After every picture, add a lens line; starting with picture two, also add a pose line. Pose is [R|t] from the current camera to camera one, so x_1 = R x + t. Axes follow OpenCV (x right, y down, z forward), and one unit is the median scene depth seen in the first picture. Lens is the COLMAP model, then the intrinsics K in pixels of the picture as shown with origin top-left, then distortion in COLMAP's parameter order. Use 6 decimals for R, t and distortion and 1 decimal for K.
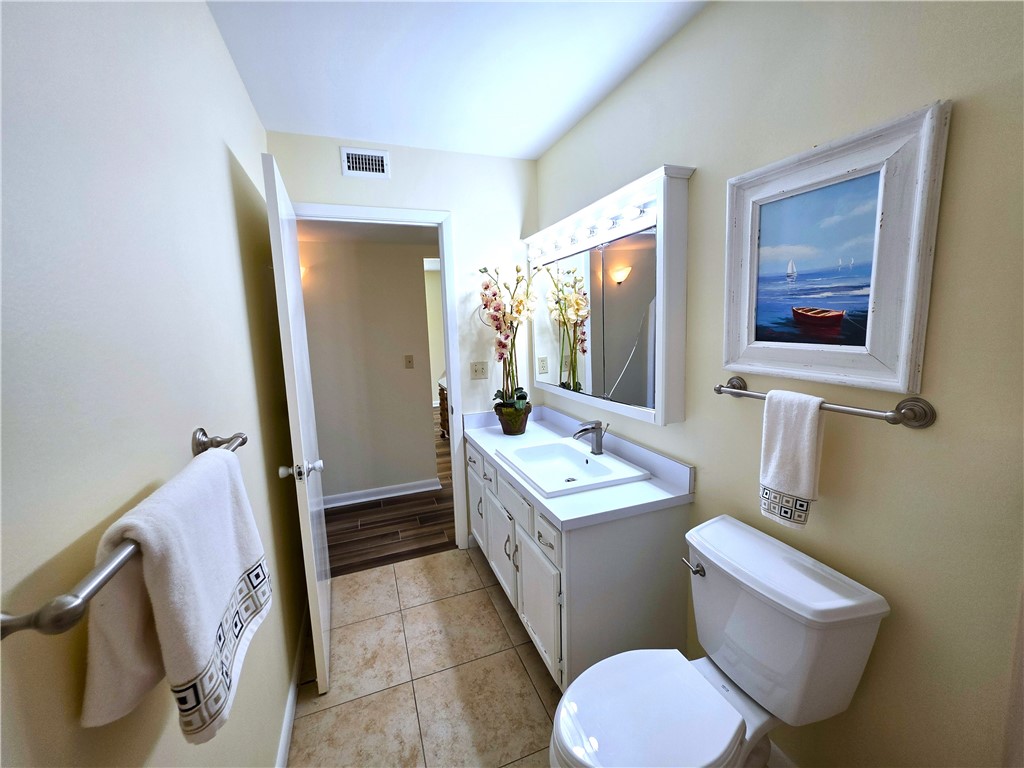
lens RADIAL K [[411.0, 0, 511.7], [0, 411.0, 376.8], [0, 0, 1]] dist [0.000794, -0.000283]
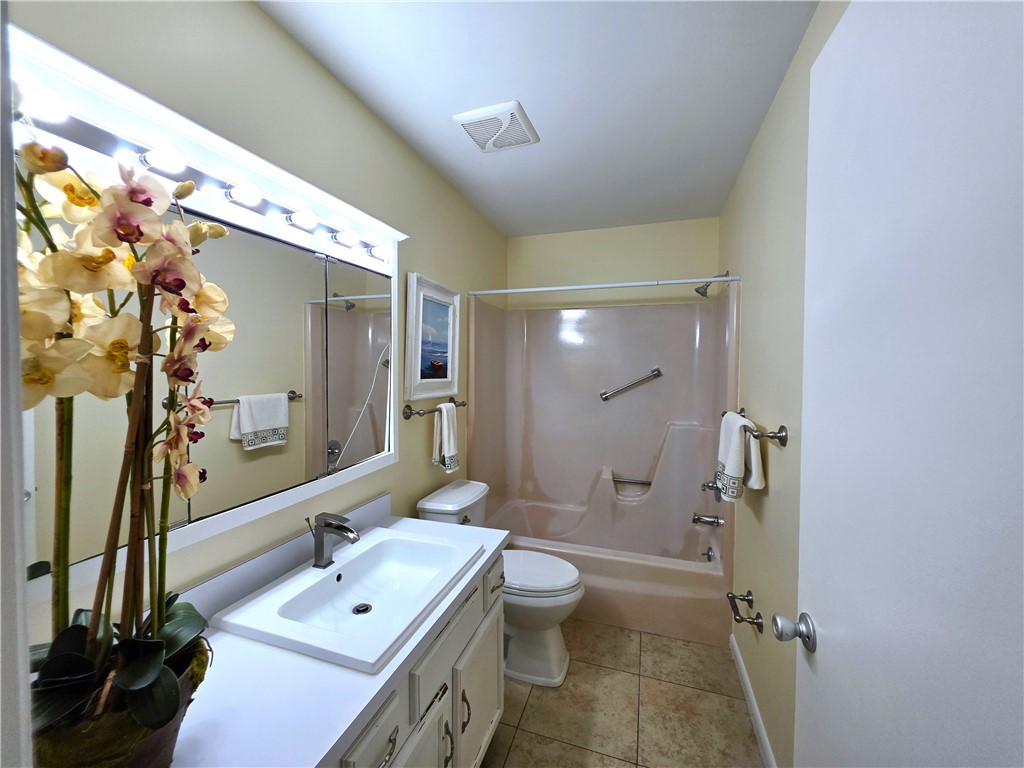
lens RADIAL K [[411.0, 0, 511.7], [0, 411.0, 376.8], [0, 0, 1]] dist [0.000794, -0.000283]
pose [[-0.773885, 0.012142, 0.633210, -0.718035], [0.103976, 0.988686, 0.108118, -0.240937], [-0.624733, 0.149510, -0.766391, 2.079386]]
